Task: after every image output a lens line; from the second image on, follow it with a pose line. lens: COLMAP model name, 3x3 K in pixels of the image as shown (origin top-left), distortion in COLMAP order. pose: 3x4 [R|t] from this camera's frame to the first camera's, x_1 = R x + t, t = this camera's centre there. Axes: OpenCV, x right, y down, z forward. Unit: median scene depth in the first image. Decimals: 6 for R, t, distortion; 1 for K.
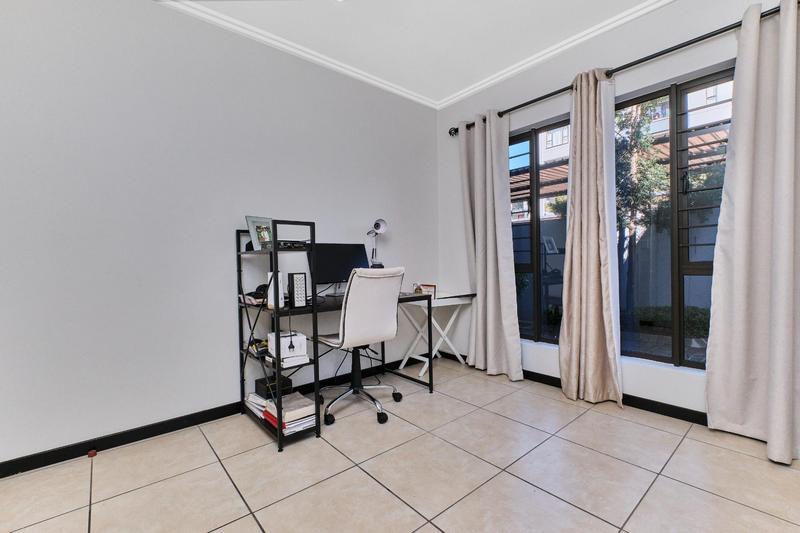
lens RADIAL K [[350.6, 0, 400.0], [0, 350.6, 266.5], [0, 0, 1]] dist [-0.001154, -0.000593]
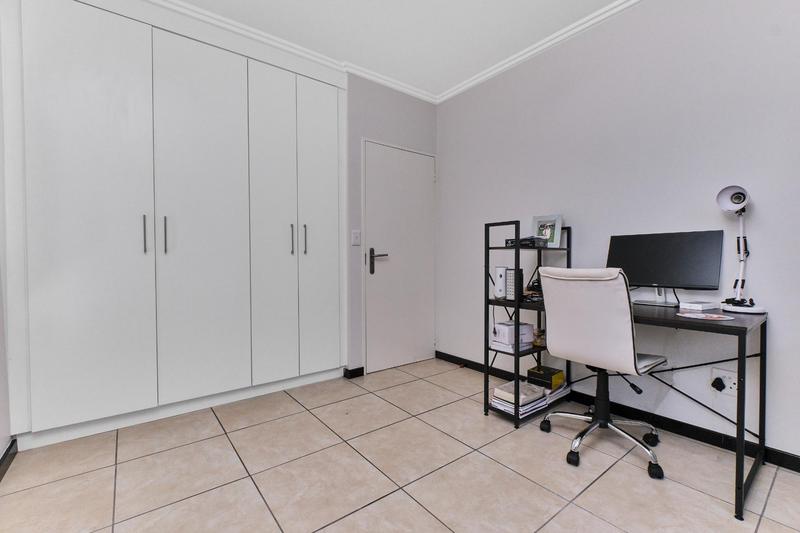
lens RADIAL K [[350.6, 0, 400.0], [0, 350.6, 266.5], [0, 0, 1]] dist [-0.001154, -0.000593]
pose [[-0.050828, 0.031526, -0.998210, 0.832376], [-0.012923, 0.999397, 0.032221, -0.019494], [0.998624, 0.014538, -0.050390, 0.728237]]
